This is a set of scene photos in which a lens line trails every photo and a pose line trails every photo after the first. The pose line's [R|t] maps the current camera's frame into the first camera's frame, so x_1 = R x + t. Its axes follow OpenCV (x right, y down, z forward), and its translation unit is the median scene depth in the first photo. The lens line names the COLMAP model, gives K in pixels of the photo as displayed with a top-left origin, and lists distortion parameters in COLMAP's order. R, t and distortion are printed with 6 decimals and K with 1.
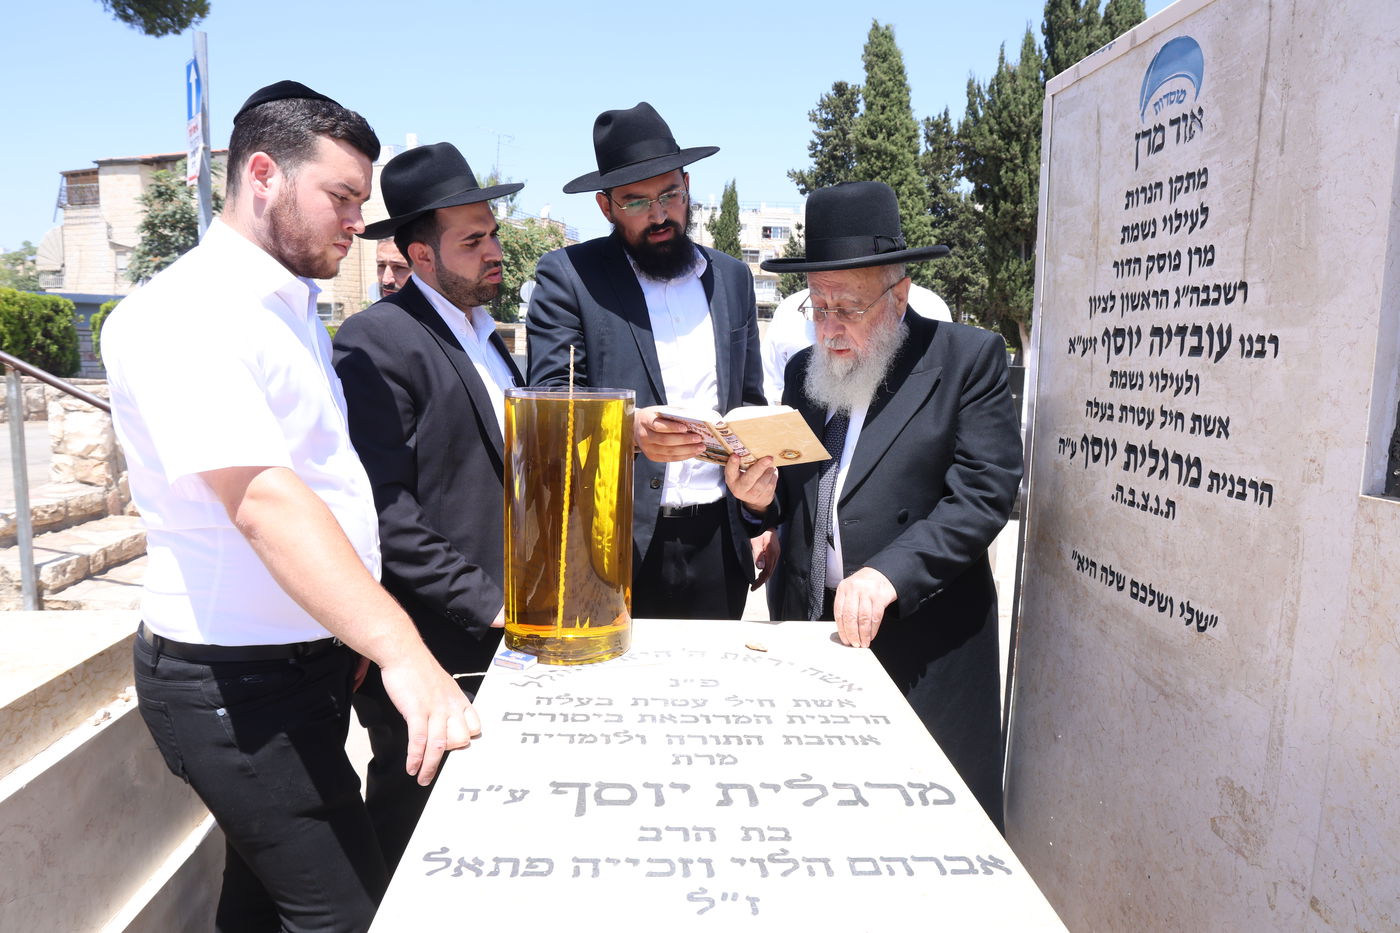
lens RADIAL K [[968.9, 0, 707.5], [0, 968.9, 474.3], [0, 0, 1]] dist [-0.100612, 0.073245]
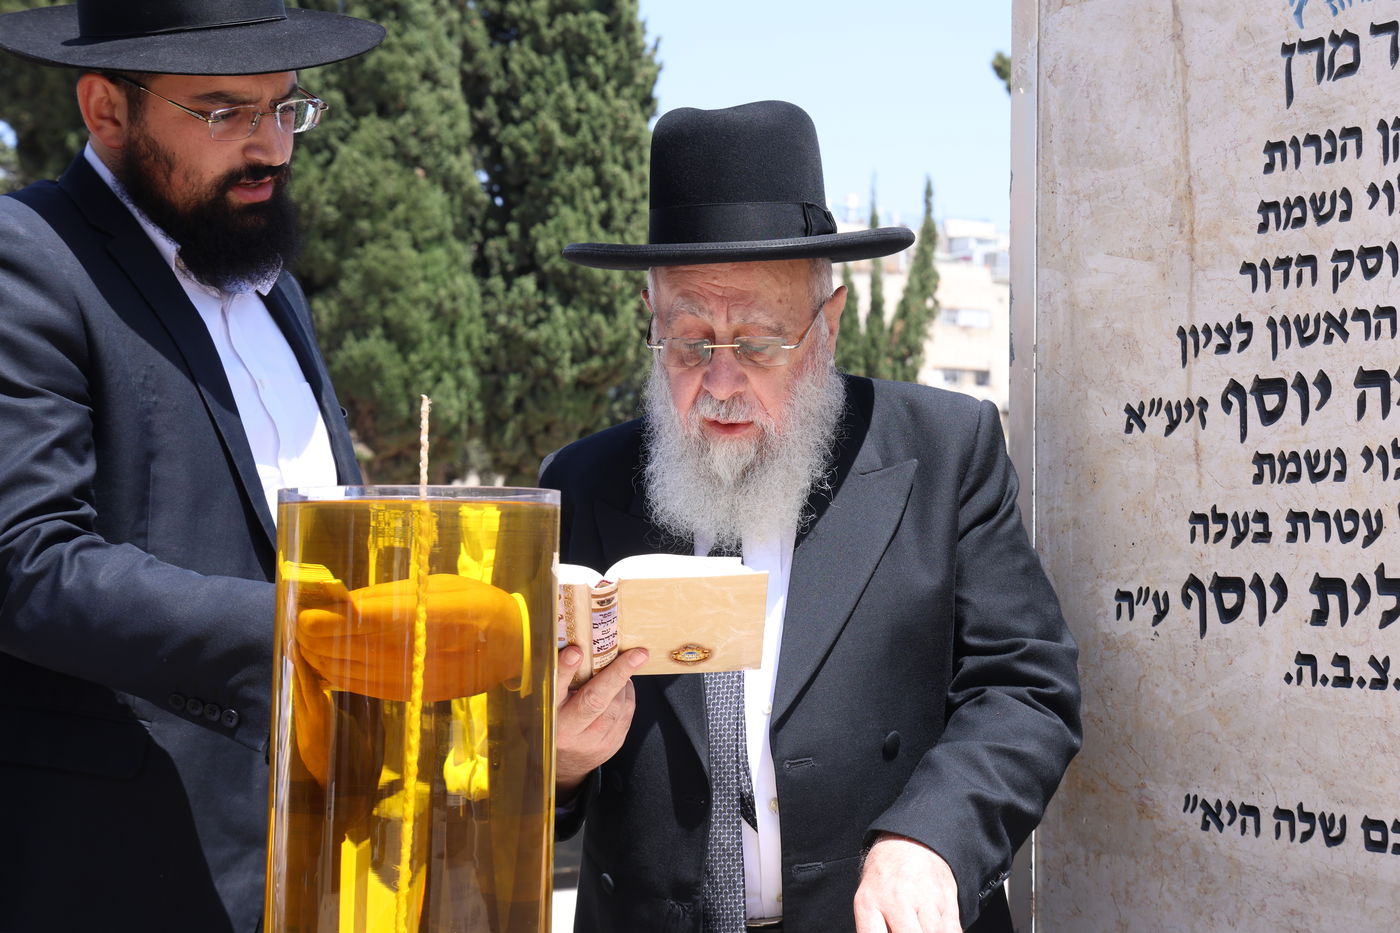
lens RADIAL K [[2529.9, 0, 703.7], [0, 2529.9, 465.6], [0, 0, 1]] dist [0.251433, 0.016275]
pose [[0.846233, 0.001442, 0.532810, -0.617969], [0.086359, 0.986403, -0.139829, 0.076432], [-0.525767, 0.164341, 0.834602, -0.083869]]
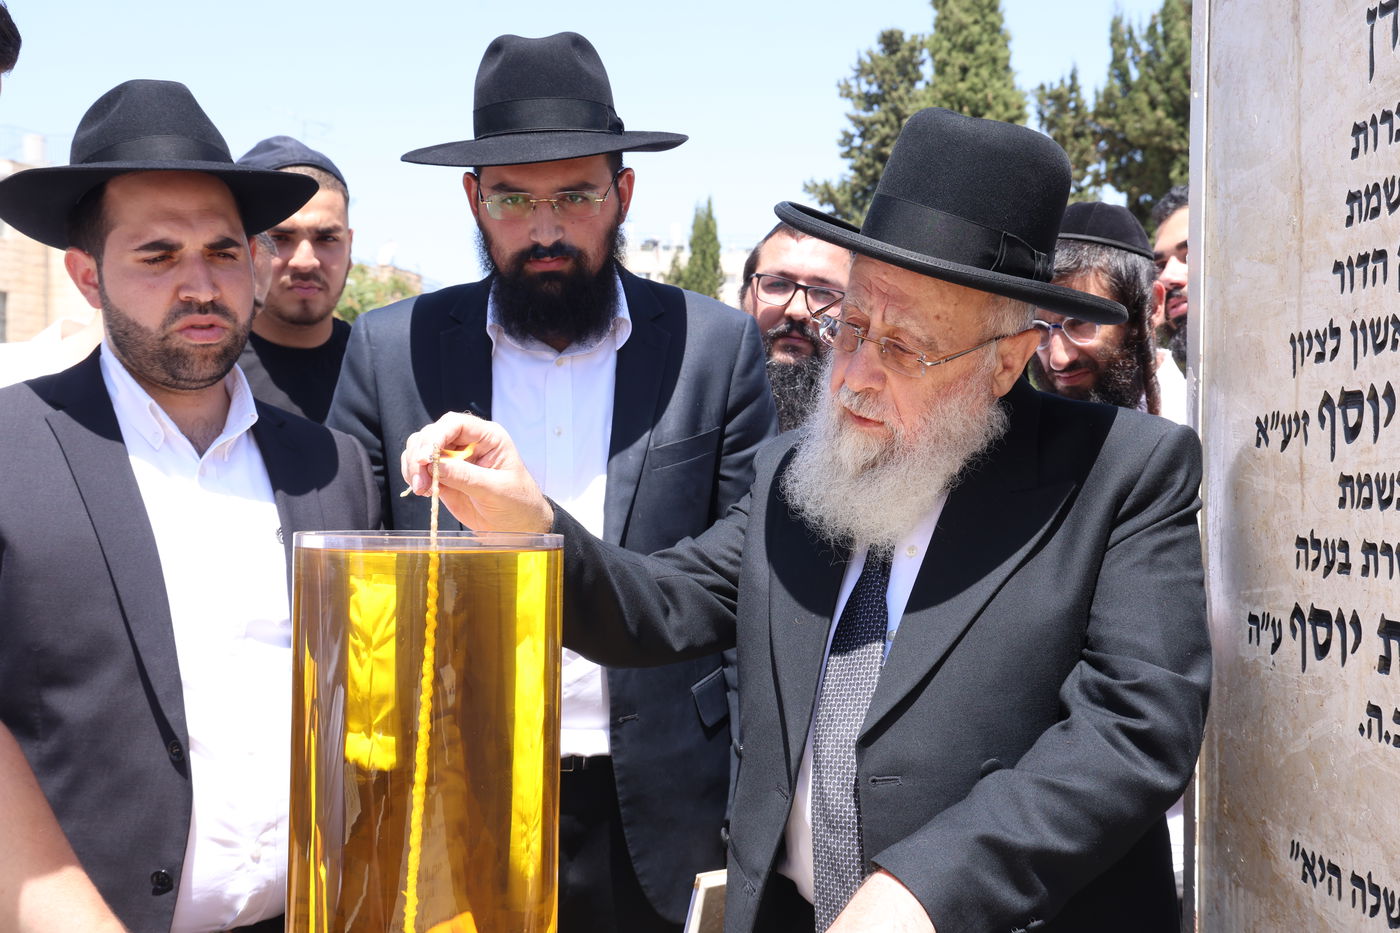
lens RADIAL K [[1690.8, 0, 703.9], [0, 1690.8, 472.5], [0, 0, 1]] dist [0.064433, 0.175038]
pose [[0.999782, -0.011934, 0.017132, 0.067373], [0.014193, 0.990268, -0.138449, 0.010003], [-0.015313, 0.138662, 0.990221, 0.101558]]
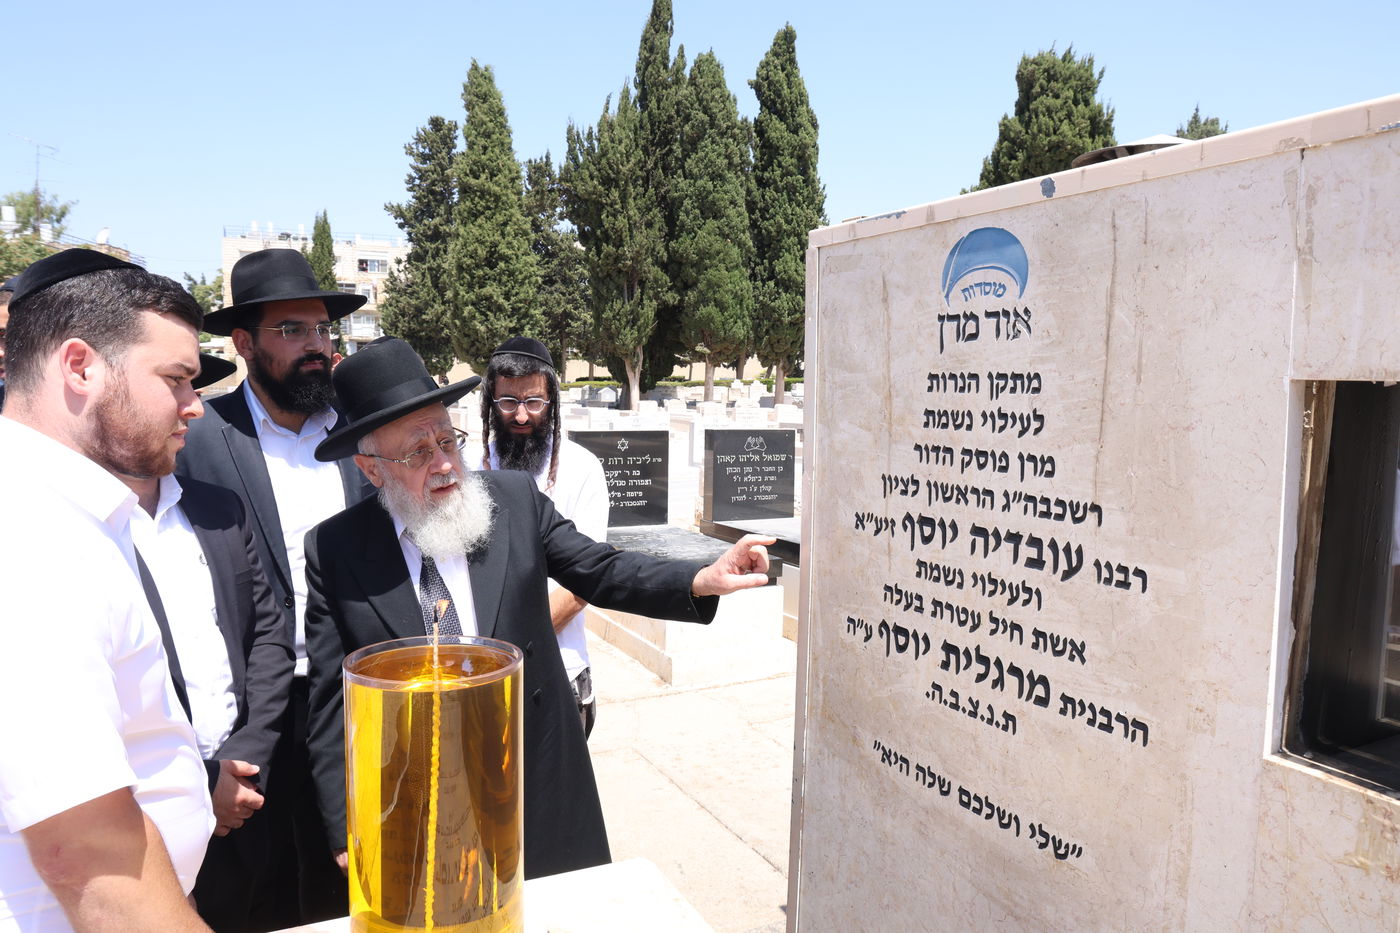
lens RADIAL K [[957.6, 0, 708.6], [0, 957.6, 470.3], [0, 0, 1]] dist [-0.104614, 0.070747]
pose [[0.917008, -0.049428, 0.395794, -0.124453], [0.062256, 0.997867, -0.019623, -0.179919], [-0.393980, 0.042636, 0.918129, 0.202451]]
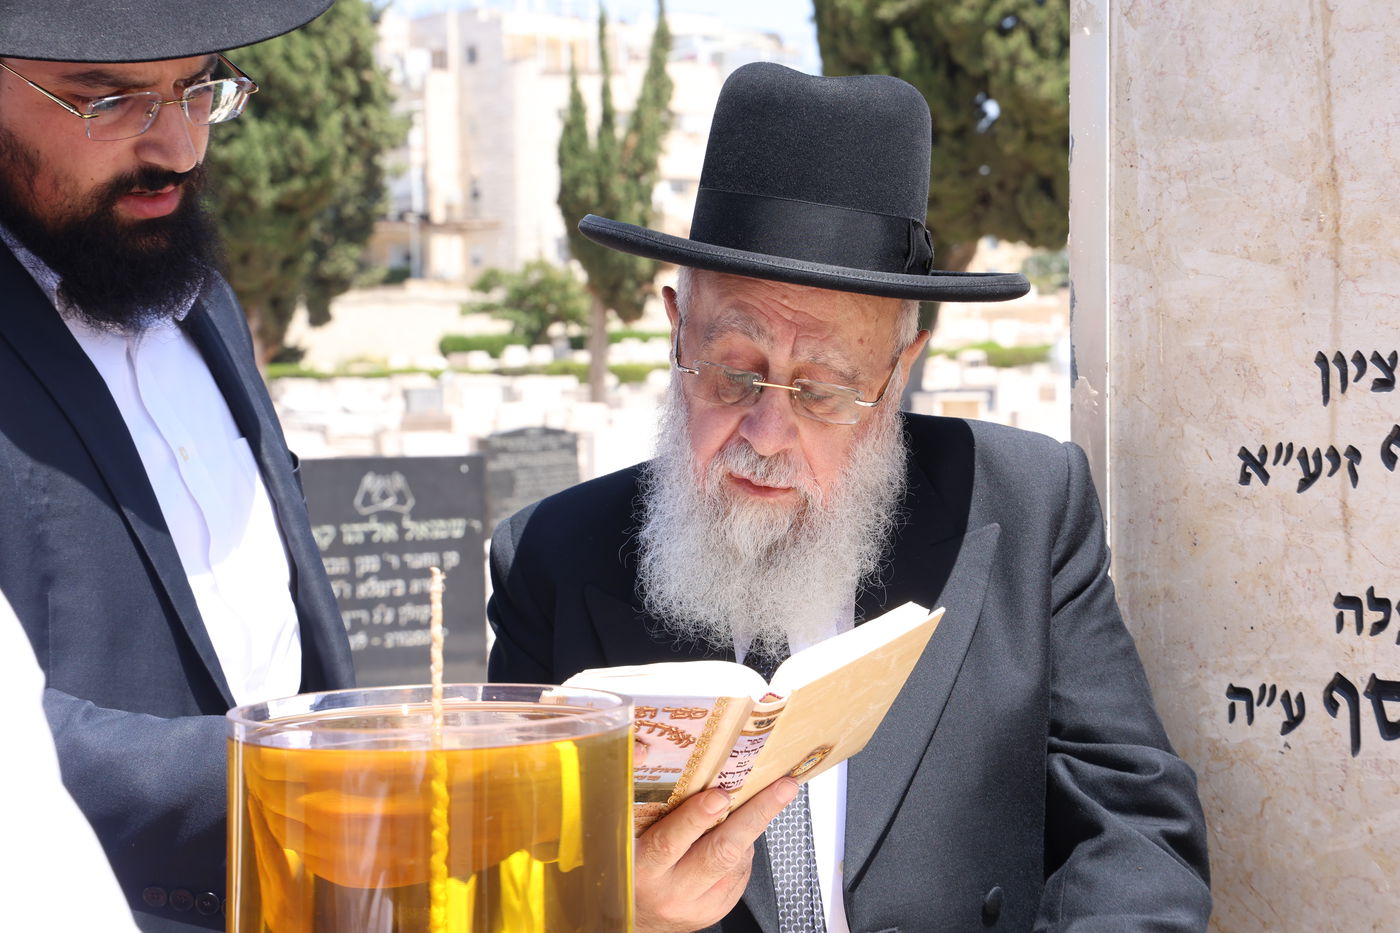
lens RADIAL K [[2708.0, 0, 701.5], [0, 2708.0, 472.9], [0, 0, 1]] dist [0.266910, 0.043442]
pose [[0.782165, -0.055200, 0.620622, -0.577587], [0.115124, 0.991721, -0.056883, -0.093166], [-0.612344, 0.115940, 0.782044, 0.205606]]
